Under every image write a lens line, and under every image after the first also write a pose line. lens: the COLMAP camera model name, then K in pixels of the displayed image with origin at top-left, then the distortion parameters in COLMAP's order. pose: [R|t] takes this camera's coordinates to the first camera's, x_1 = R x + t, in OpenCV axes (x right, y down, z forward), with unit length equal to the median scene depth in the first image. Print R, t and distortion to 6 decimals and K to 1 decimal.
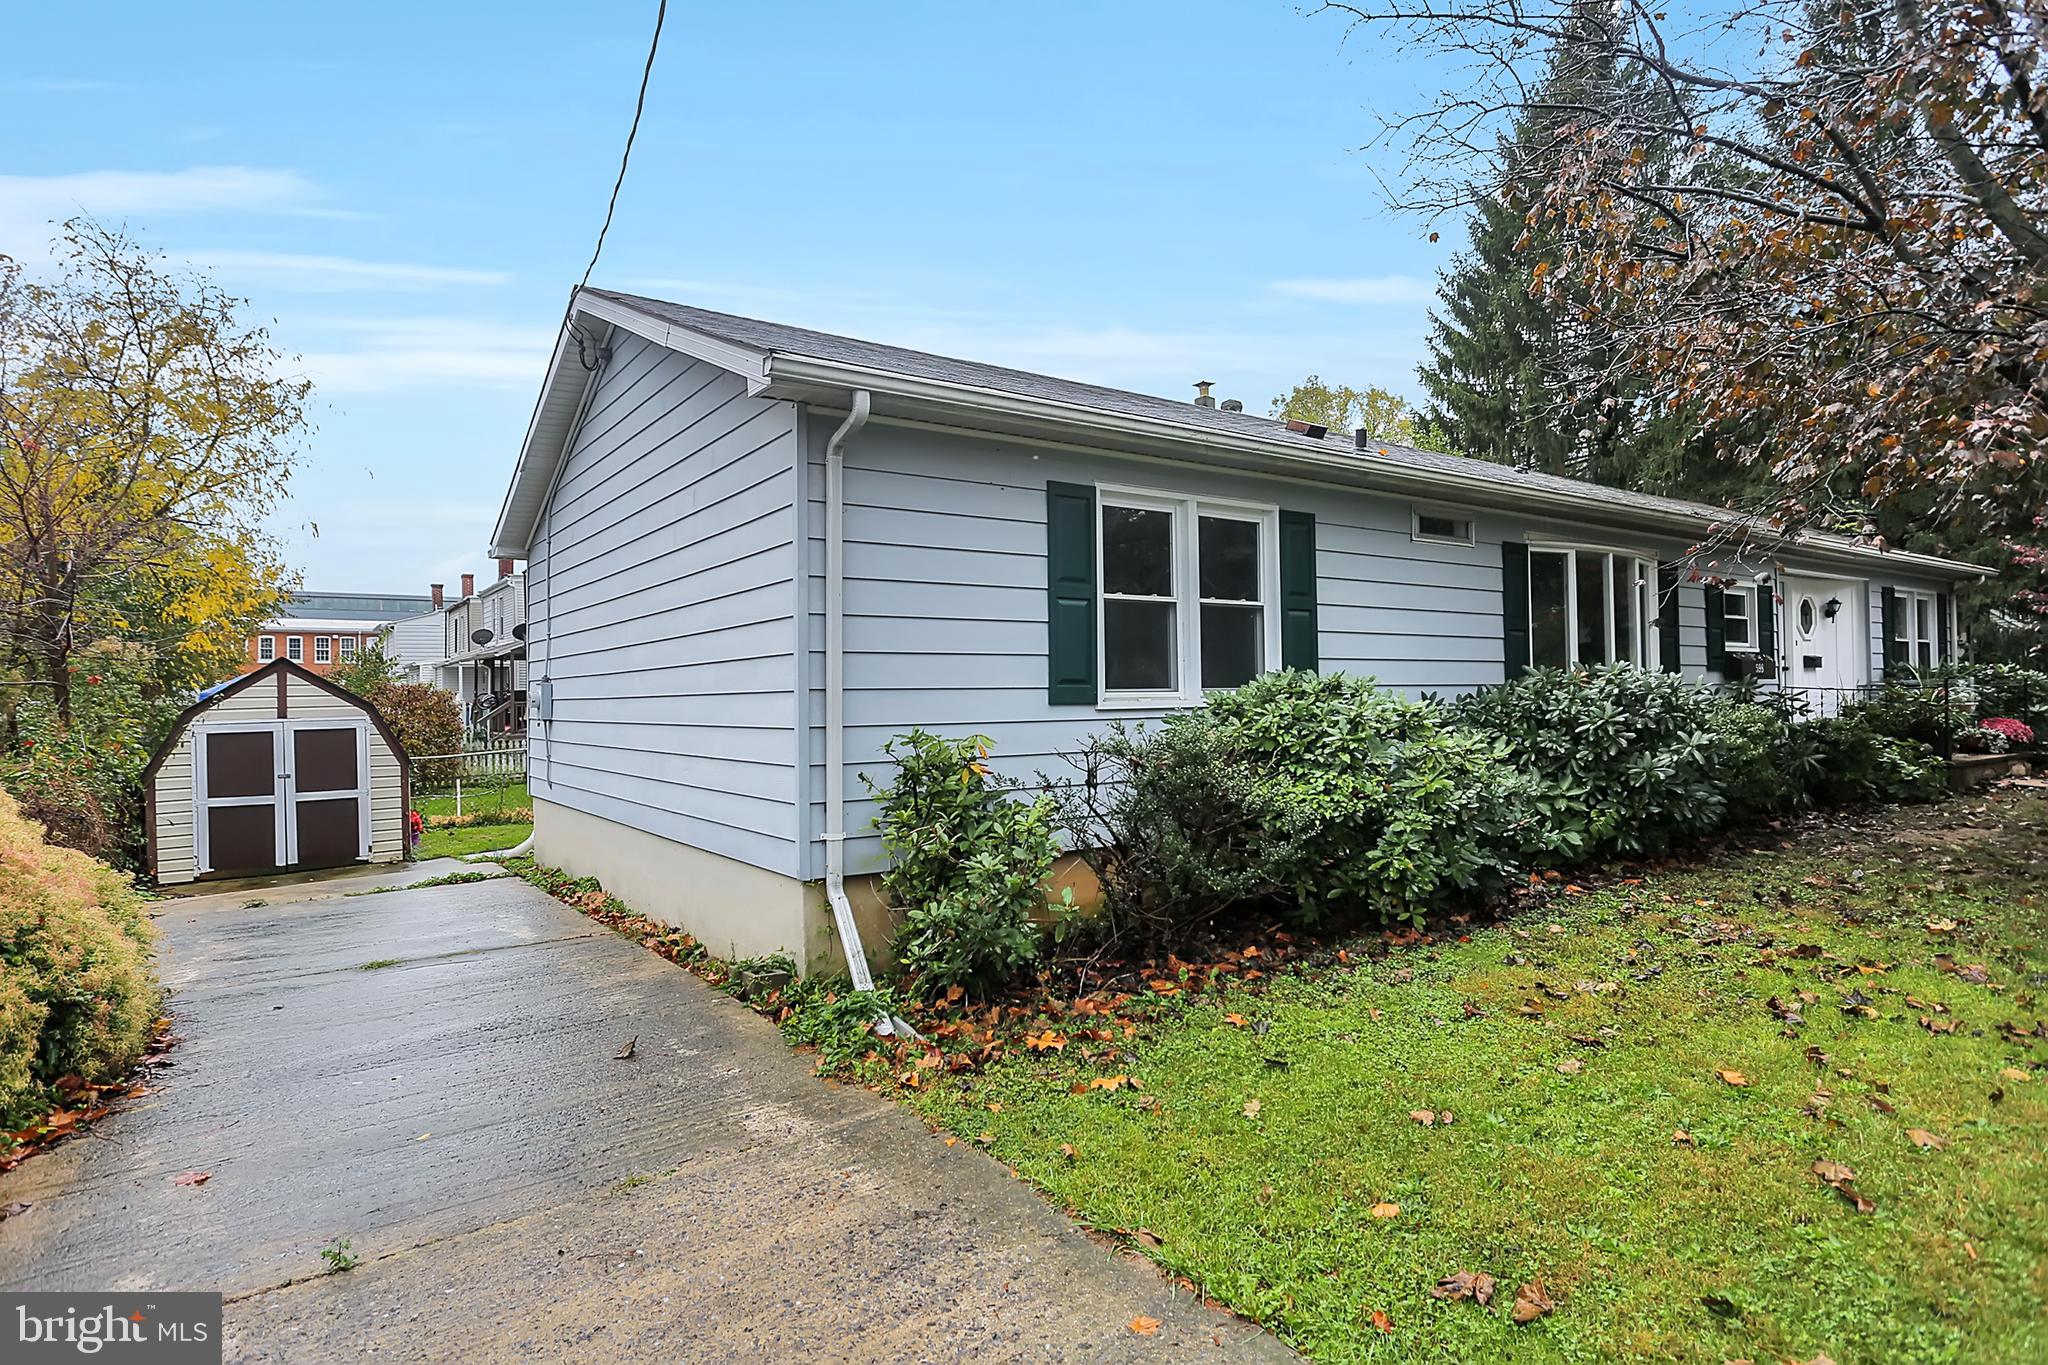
lens RADIAL K [[1148.8, 0, 1024.0], [0, 1148.8, 682.5], [0, 0, 1]] dist [-0.002595, -0.001447]
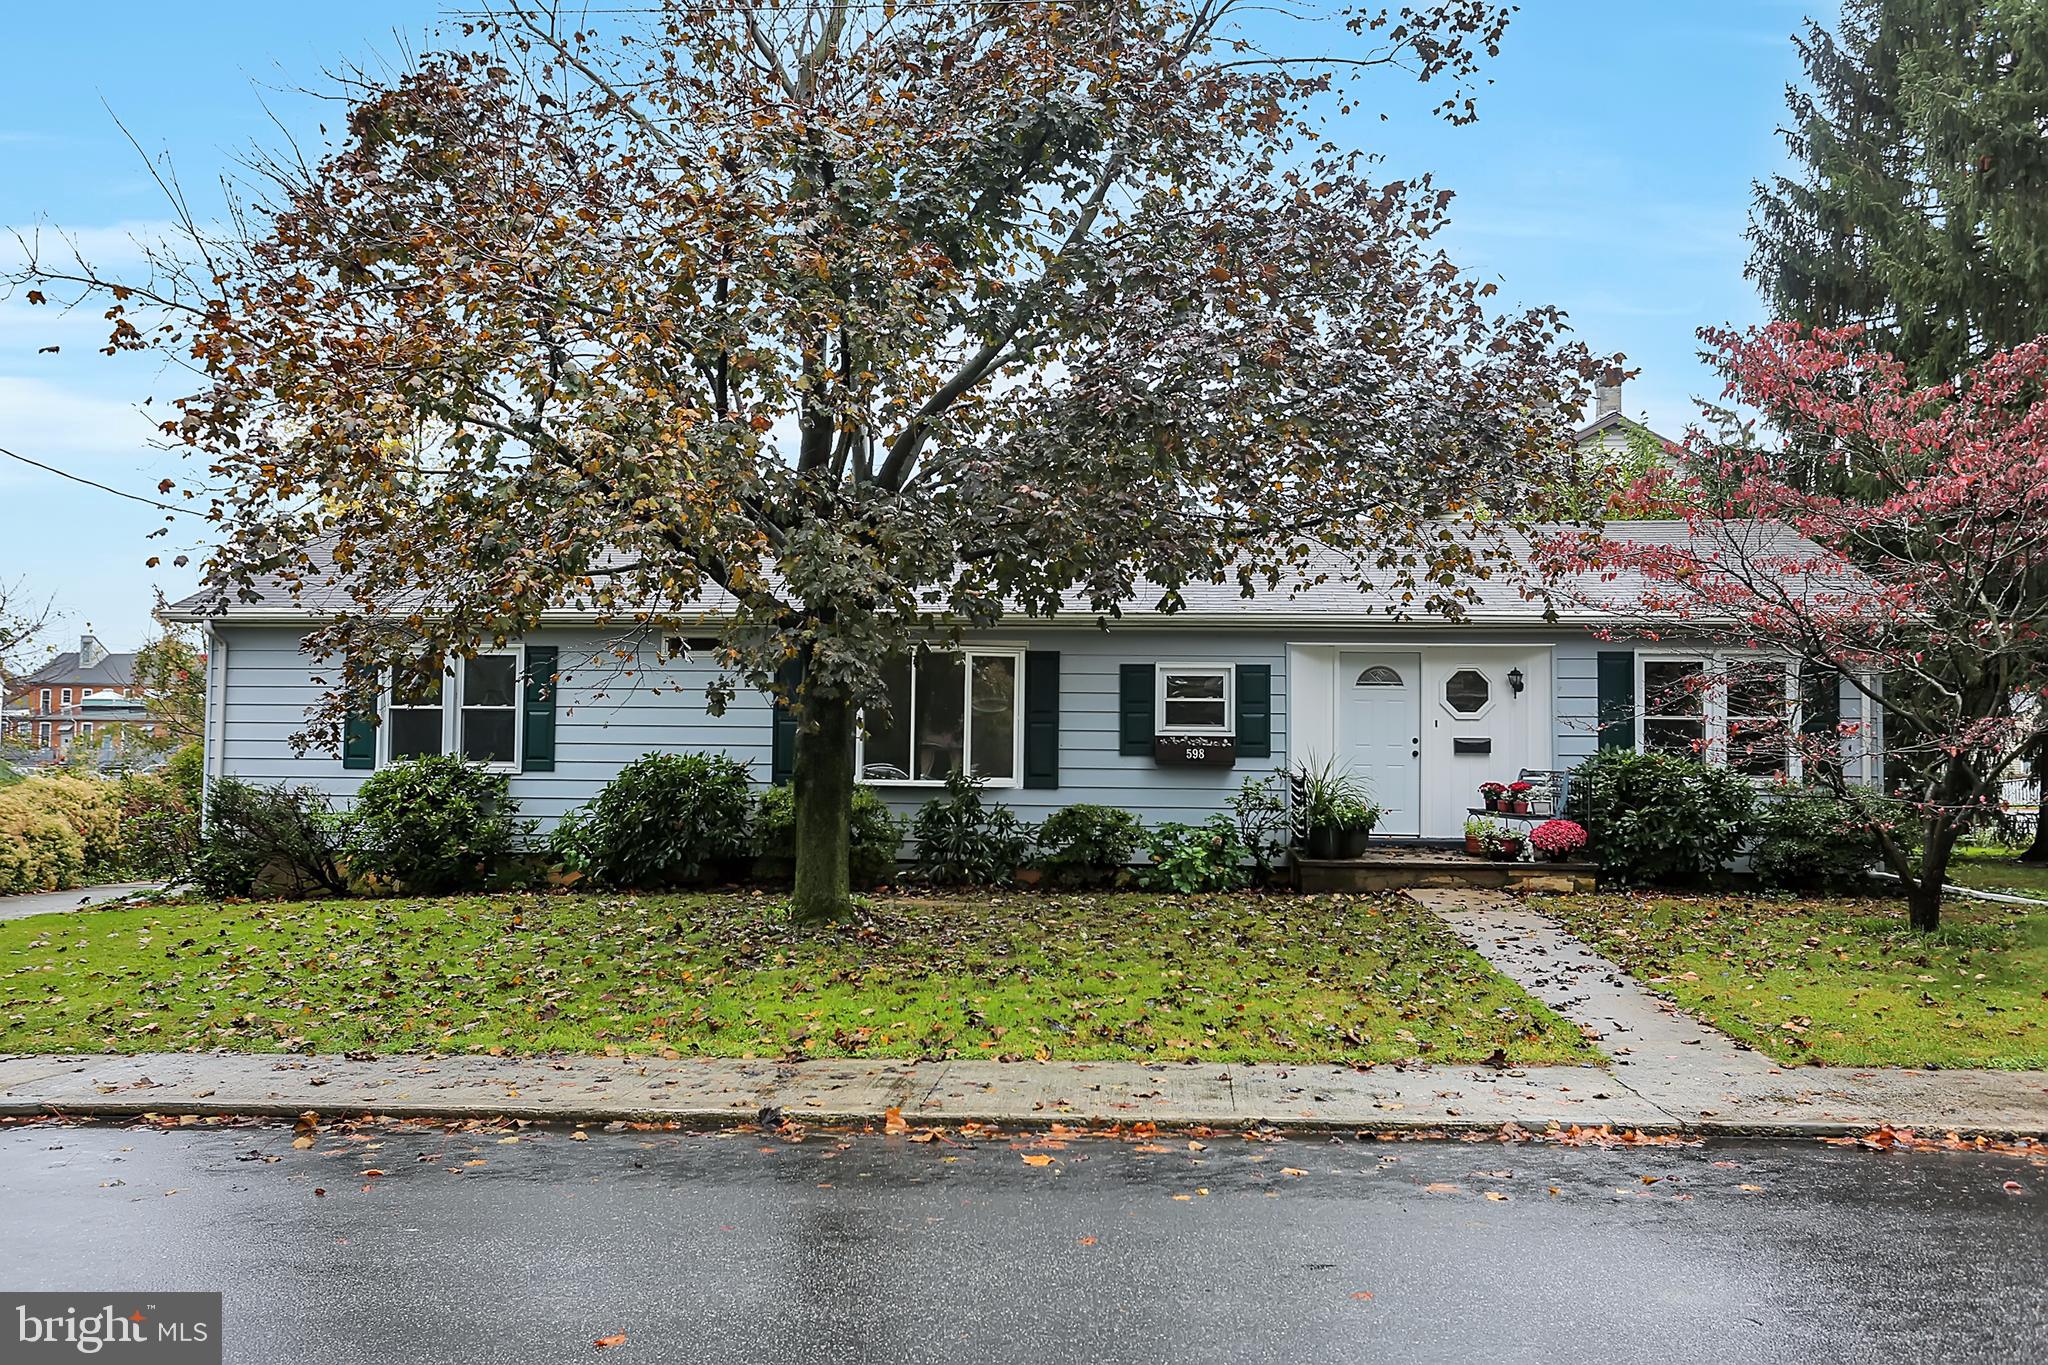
lens RADIAL K [[1675.7, 0, 1024.0], [0, 1675.7, 682.5], [0, 0, 1]] dist [-0.010143, 0.042960]
pose [[0.751996, -0.004374, -0.659153, 1.464160], [-0.010453, 0.999773, -0.018559, -0.044724], [0.659084, 0.020847, 0.751780, -0.162100]]
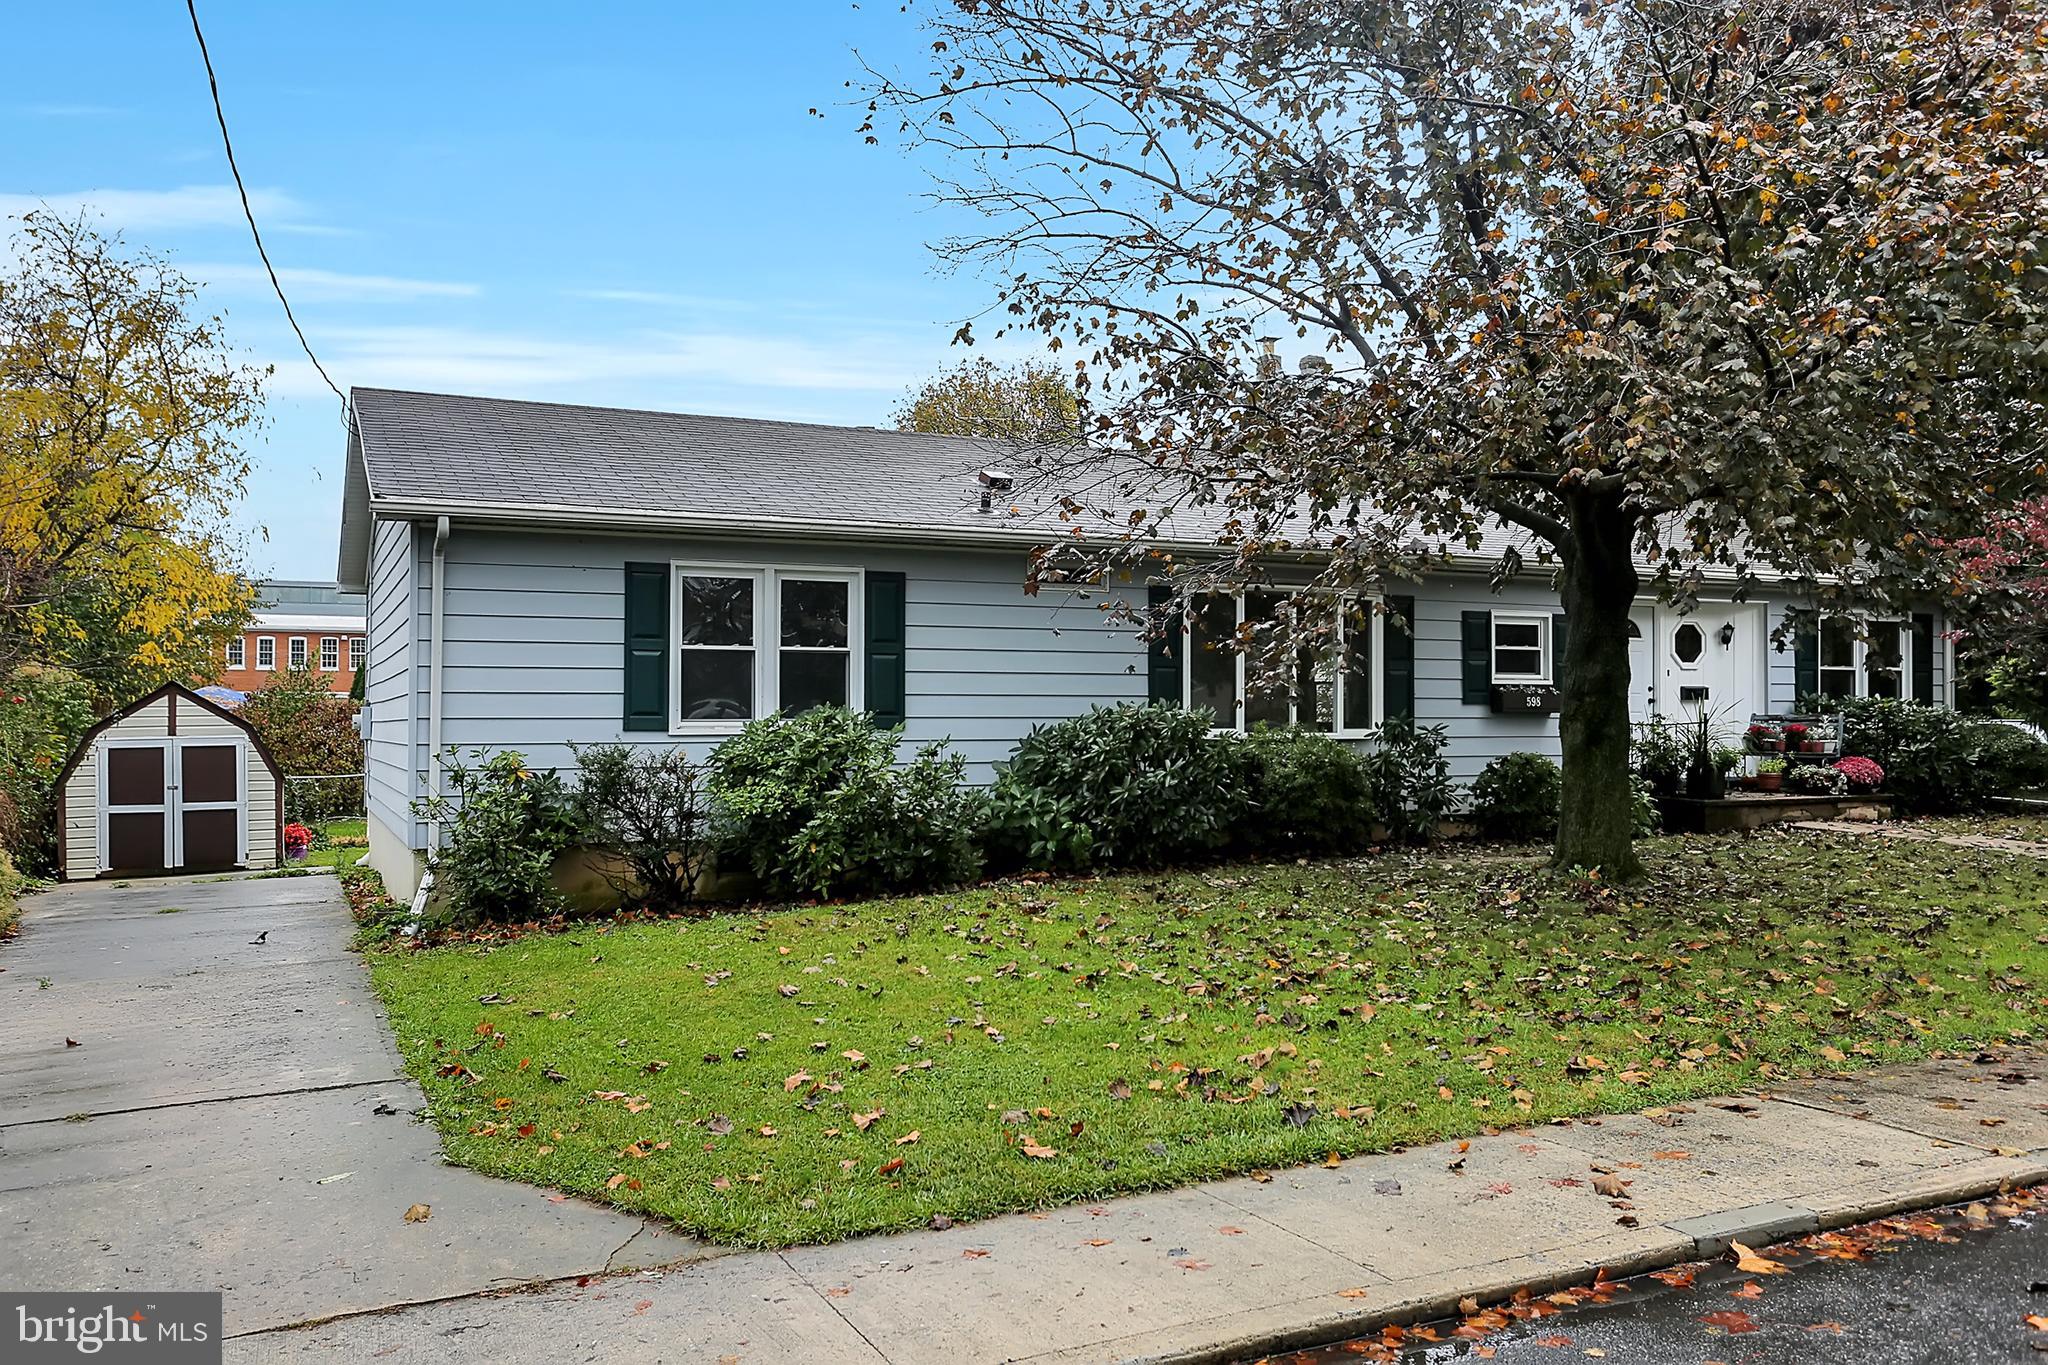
lens RADIAL K [[1675.7, 0, 1024.0], [0, 1675.7, 682.5], [0, 0, 1]] dist [-0.010143, 0.042960]
pose [[0.984712, 0.005939, -0.174091, 0.462275], [-0.007504, 0.999937, -0.008330, -0.013318], [0.174031, 0.009509, 0.984694, -0.469435]]
